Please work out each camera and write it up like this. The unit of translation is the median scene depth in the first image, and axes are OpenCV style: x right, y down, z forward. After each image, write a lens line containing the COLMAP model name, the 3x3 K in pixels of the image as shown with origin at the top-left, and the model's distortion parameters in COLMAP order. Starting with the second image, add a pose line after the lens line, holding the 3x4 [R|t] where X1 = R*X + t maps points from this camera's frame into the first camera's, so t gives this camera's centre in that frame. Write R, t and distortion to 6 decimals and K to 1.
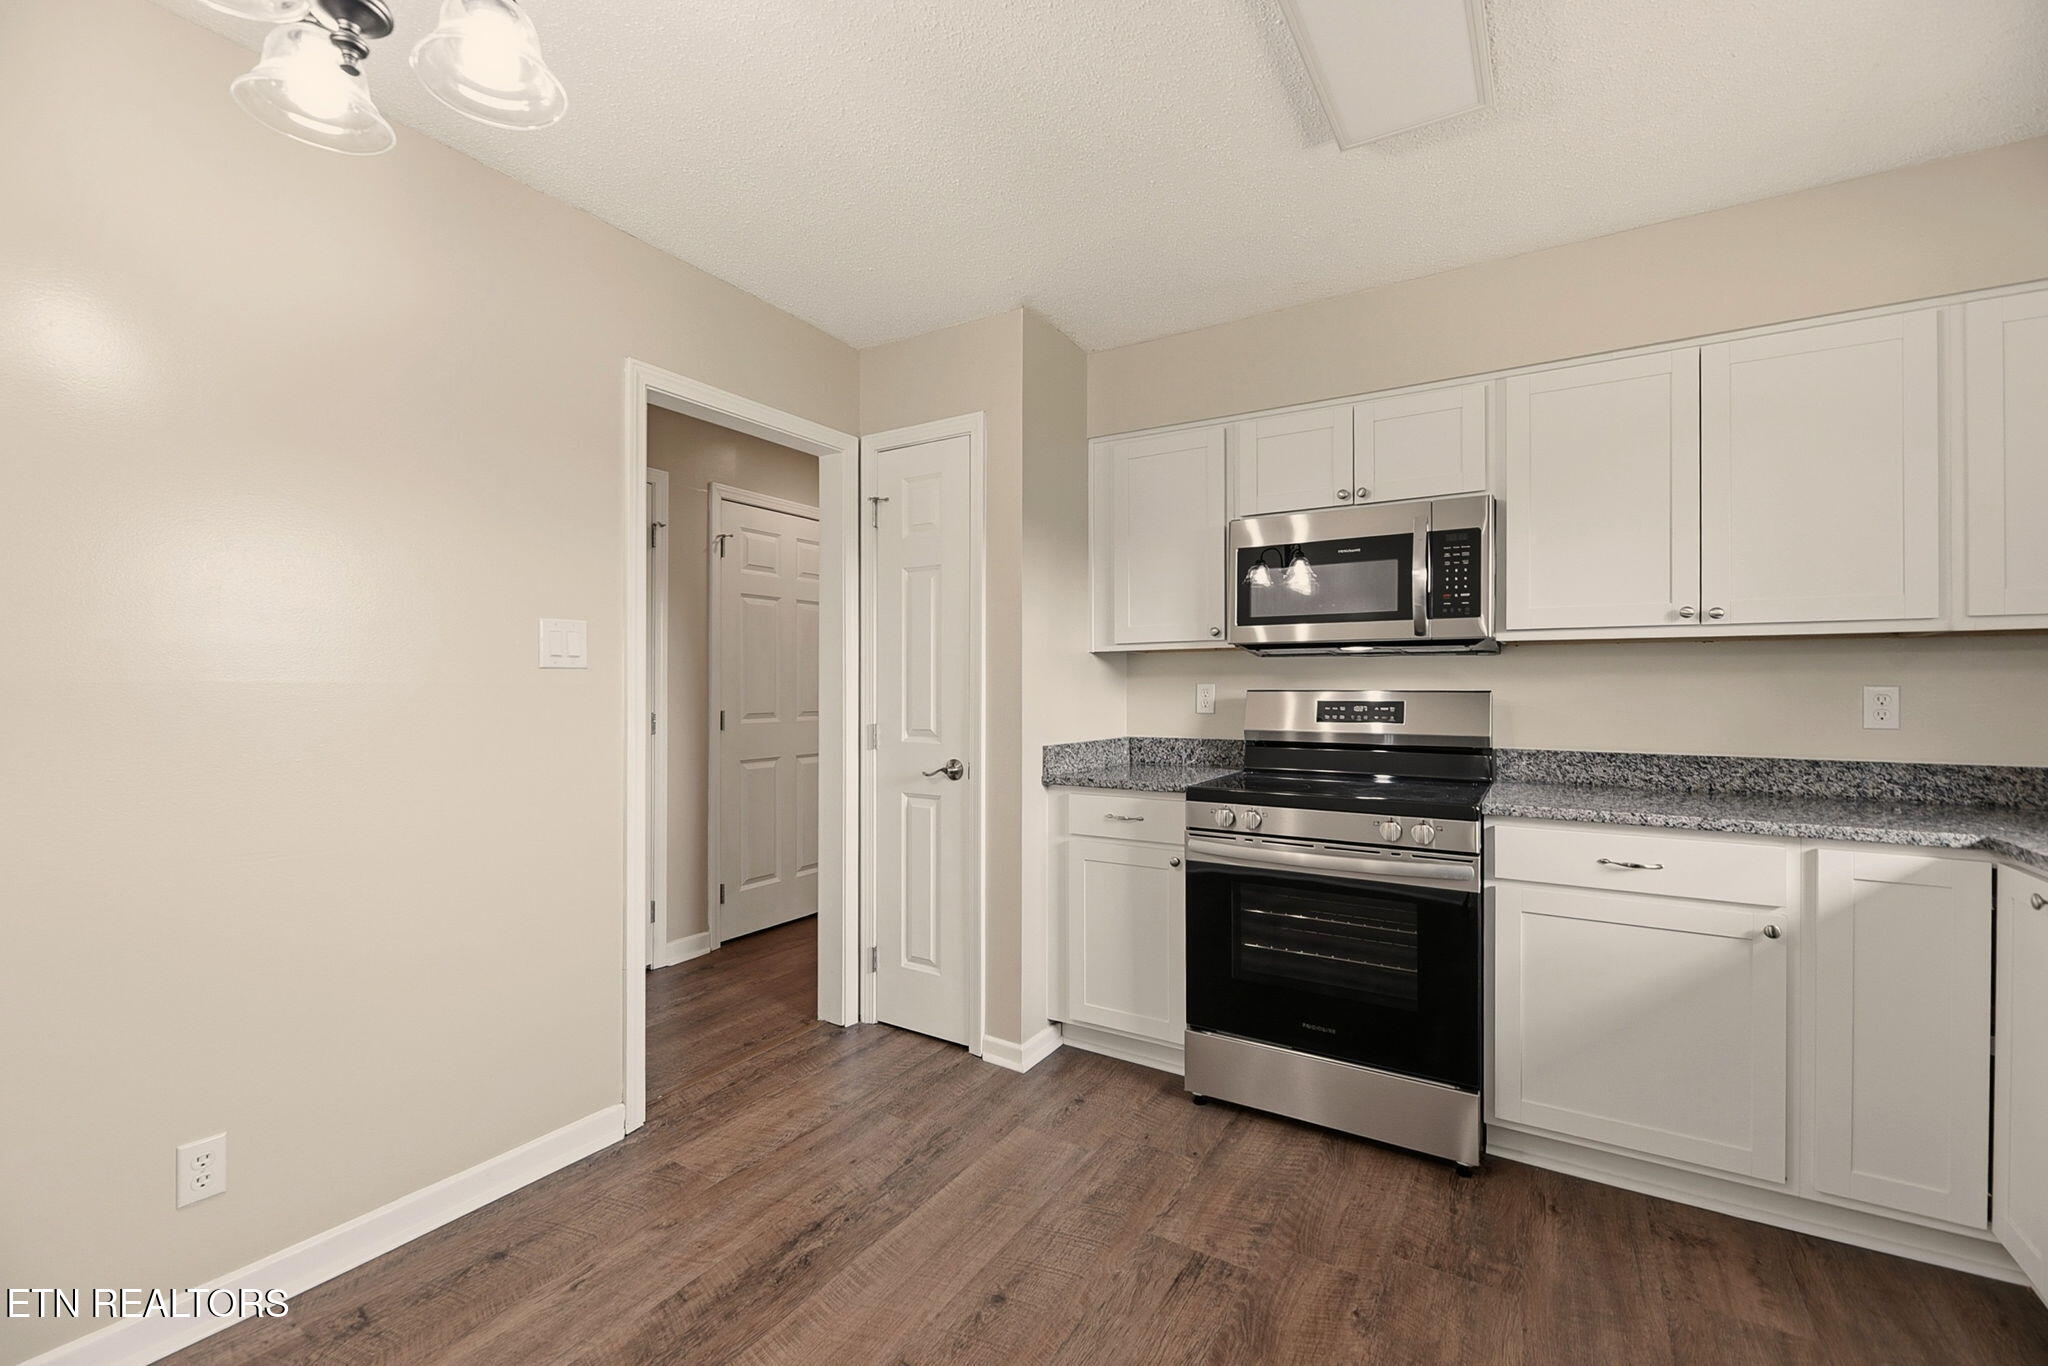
lens RADIAL K [[864.6, 0, 1024.0], [0, 864.6, 683.0], [0, 0, 1]] dist [0.019175, -0.008767]
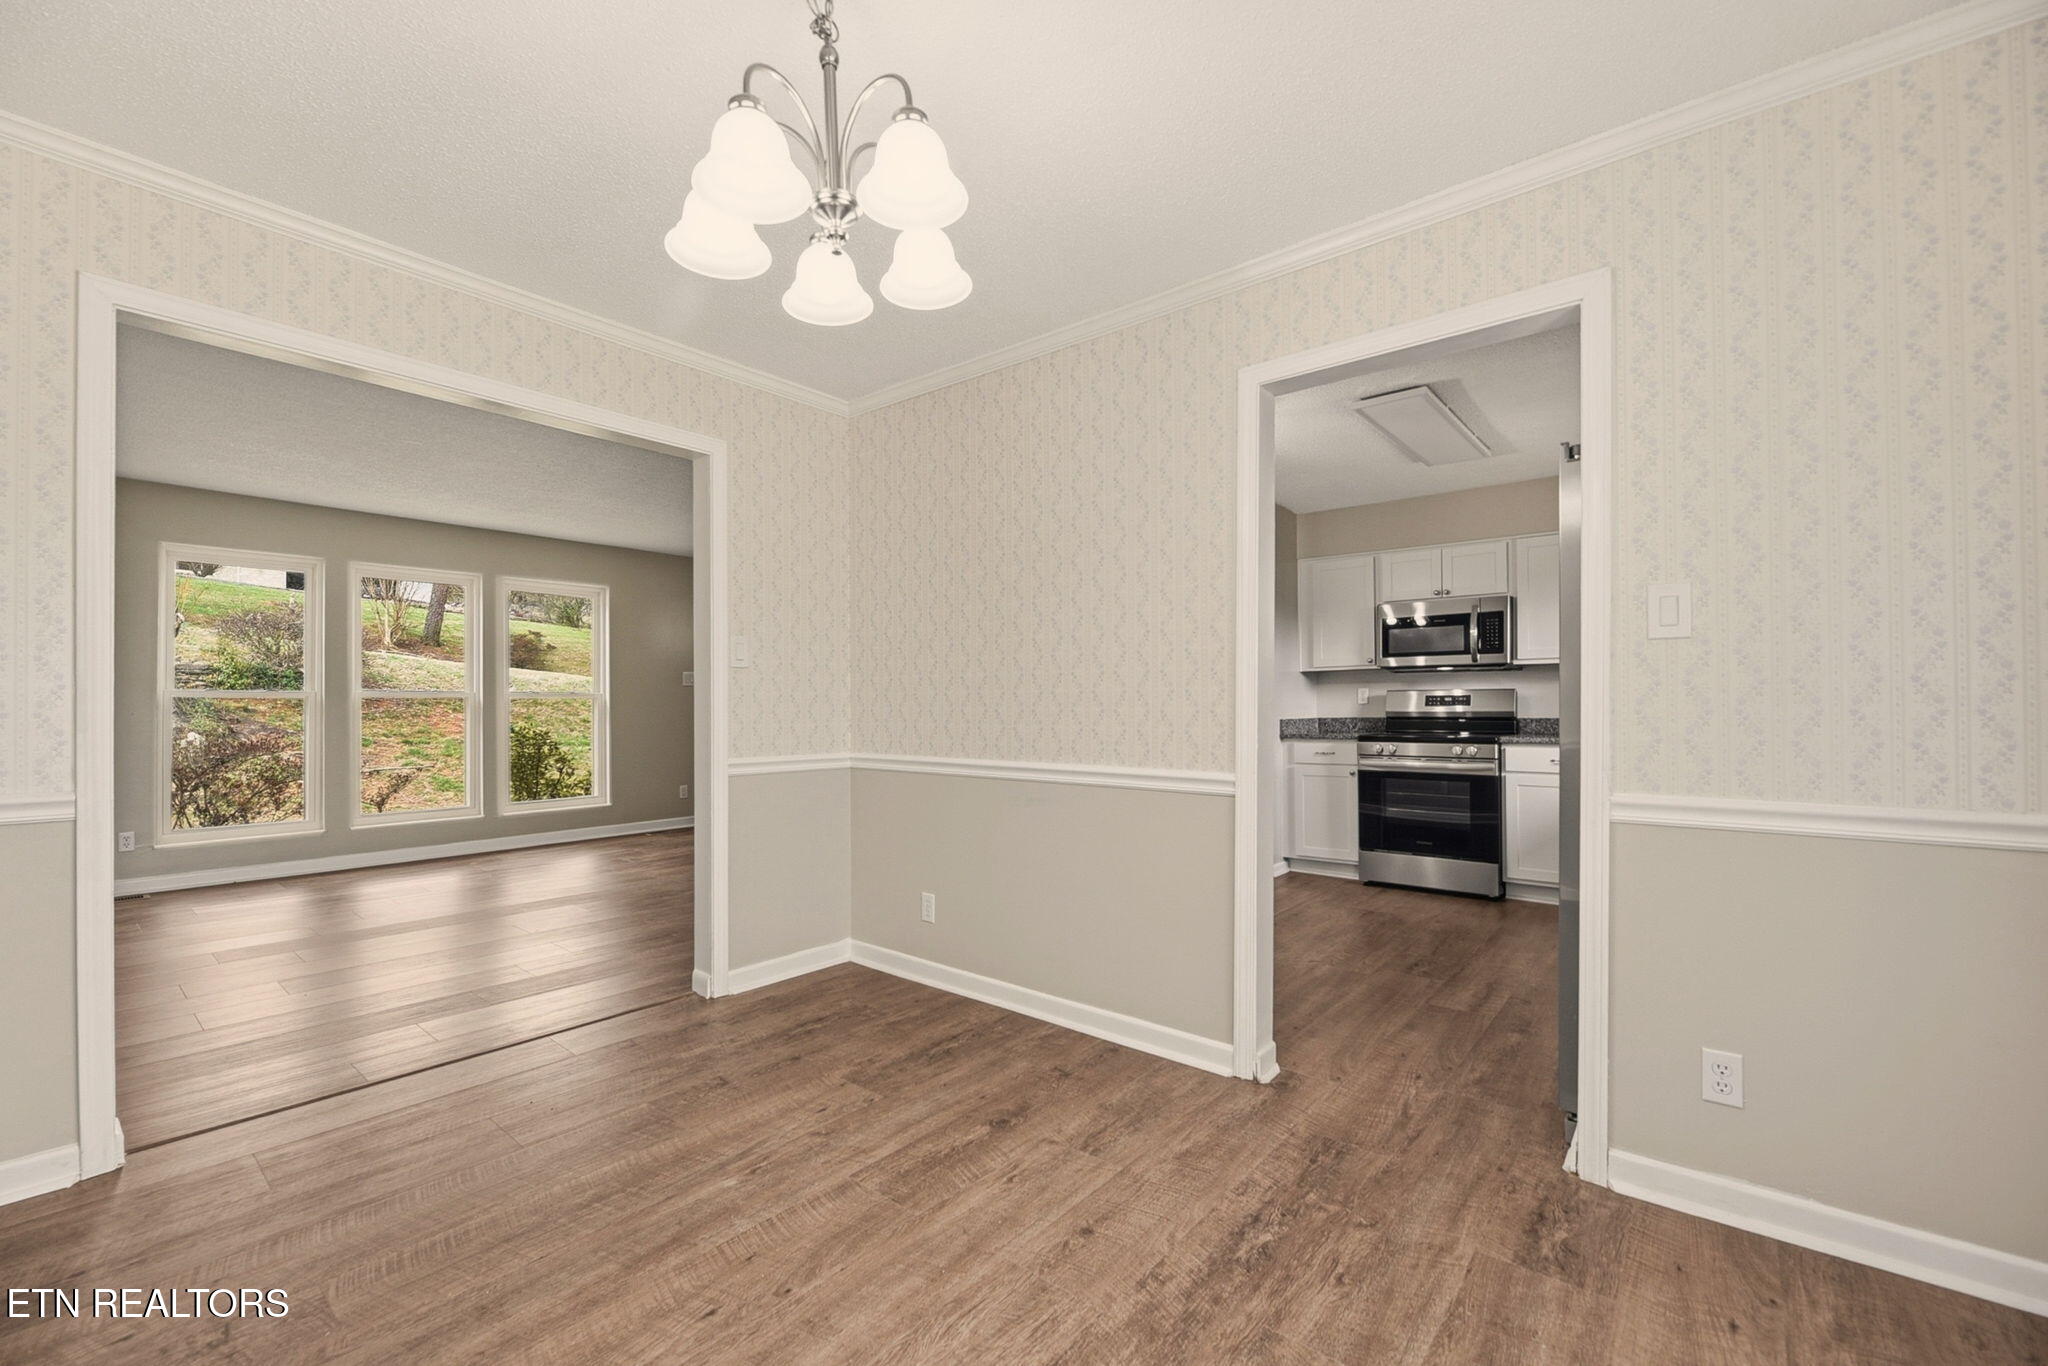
lens RADIAL K [[846.1, 0, 1016.4], [0, 846.1, 699.6], [0, 0, 1]] dist [-0.001793, -0.000305]
pose [[0.989436, -0.007121, -0.144796, -0.320445], [0.006649, 0.999971, -0.003744, 0.033598], [0.144818, 0.002741, 0.989454, -1.100187]]
